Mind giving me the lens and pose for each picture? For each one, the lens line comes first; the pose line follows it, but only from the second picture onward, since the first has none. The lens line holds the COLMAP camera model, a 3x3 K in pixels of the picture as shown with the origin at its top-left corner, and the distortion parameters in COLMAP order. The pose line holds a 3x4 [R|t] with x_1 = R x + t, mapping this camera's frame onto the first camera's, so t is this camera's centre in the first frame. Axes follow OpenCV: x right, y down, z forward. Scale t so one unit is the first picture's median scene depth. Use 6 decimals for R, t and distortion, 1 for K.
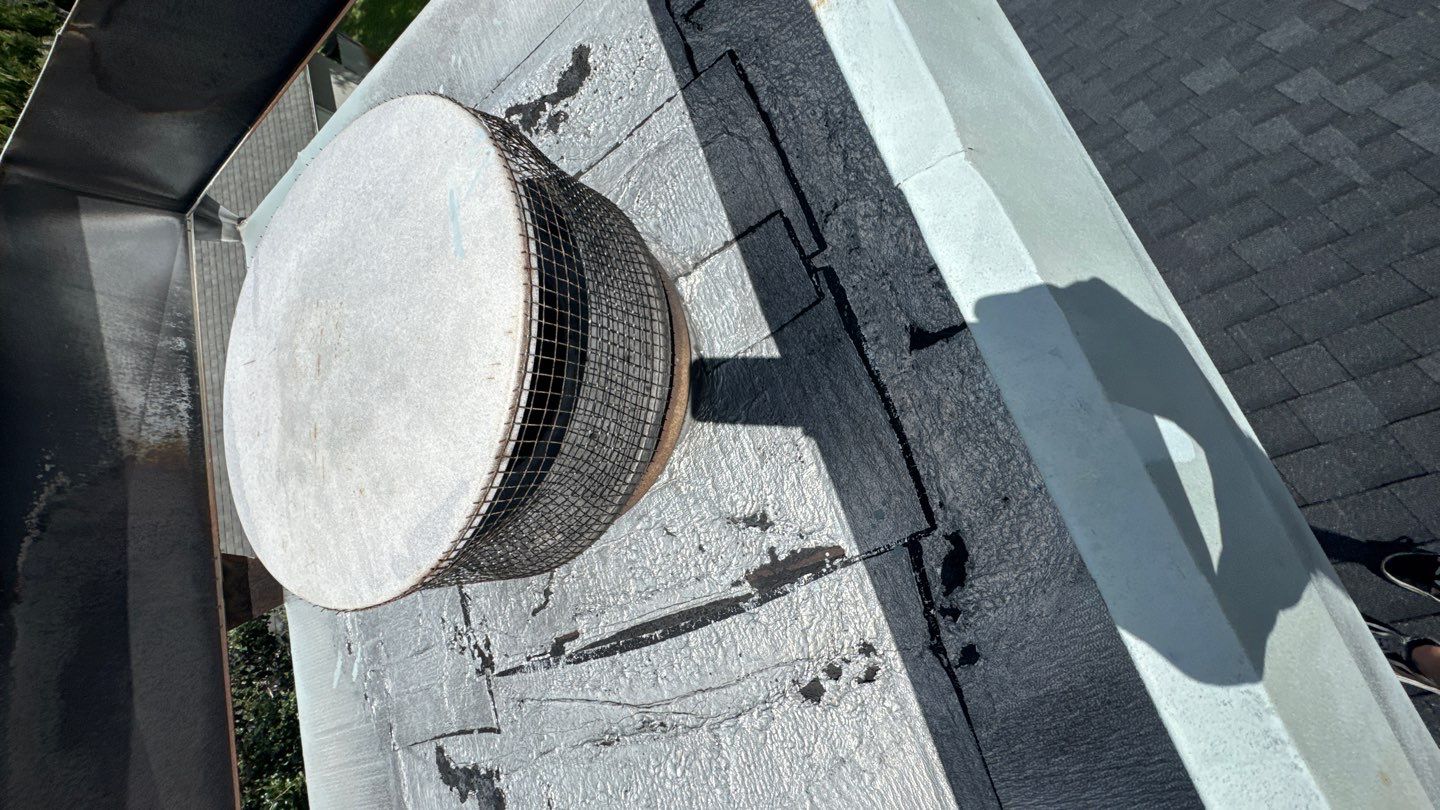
lens RADIAL K [[564.0, 0, 720.4], [0, 564.0, 413.4], [0, 0, 1]] dist [-0.001885, -0.000220]
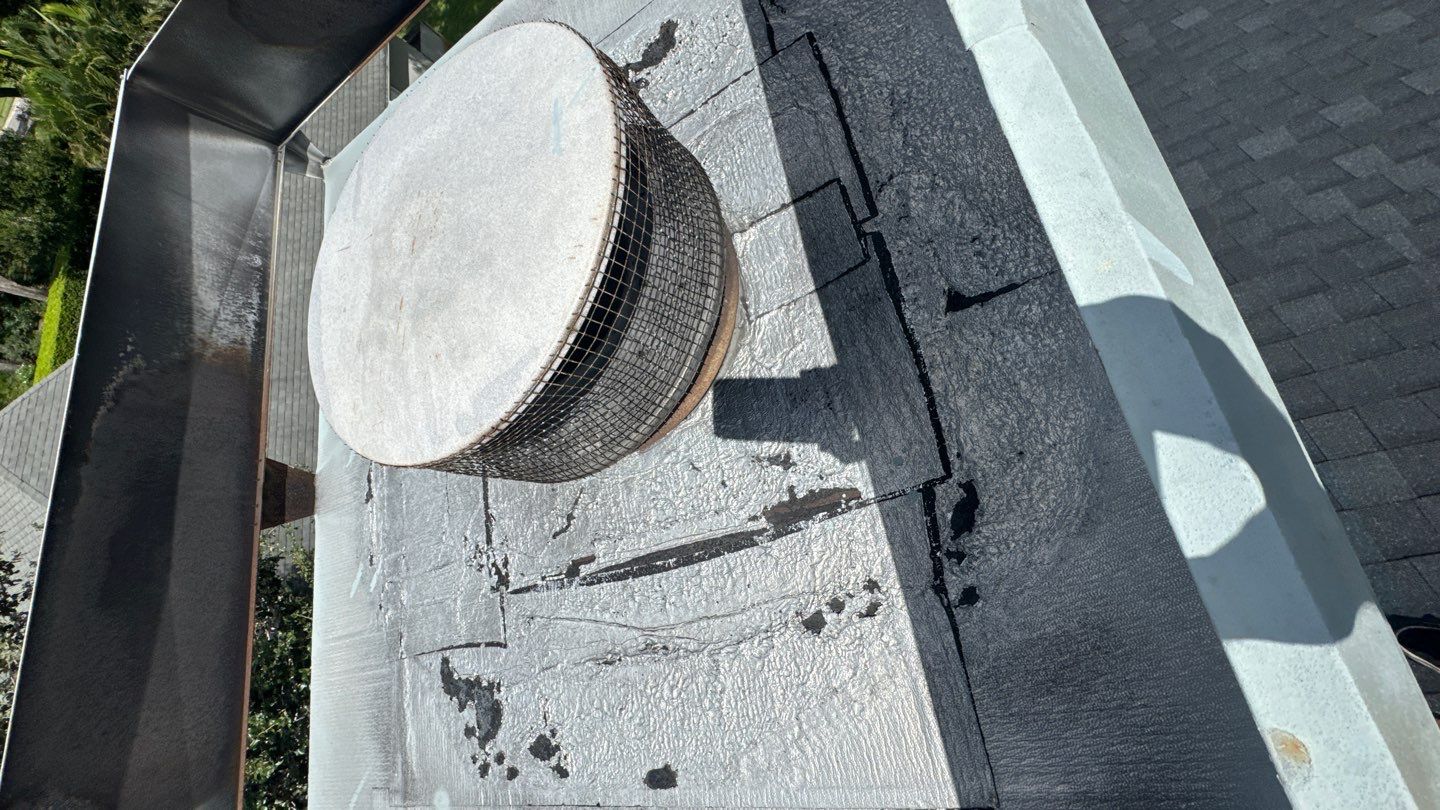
lens RADIAL K [[564.0, 0, 720.4], [0, 564.0, 413.4], [0, 0, 1]] dist [-0.001885, -0.000220]
pose [[0.991079, 0.129166, -0.032827, -0.022718], [-0.130212, 0.990969, -0.032012, 0.144309], [0.028396, 0.036000, 0.998948, -0.060780]]
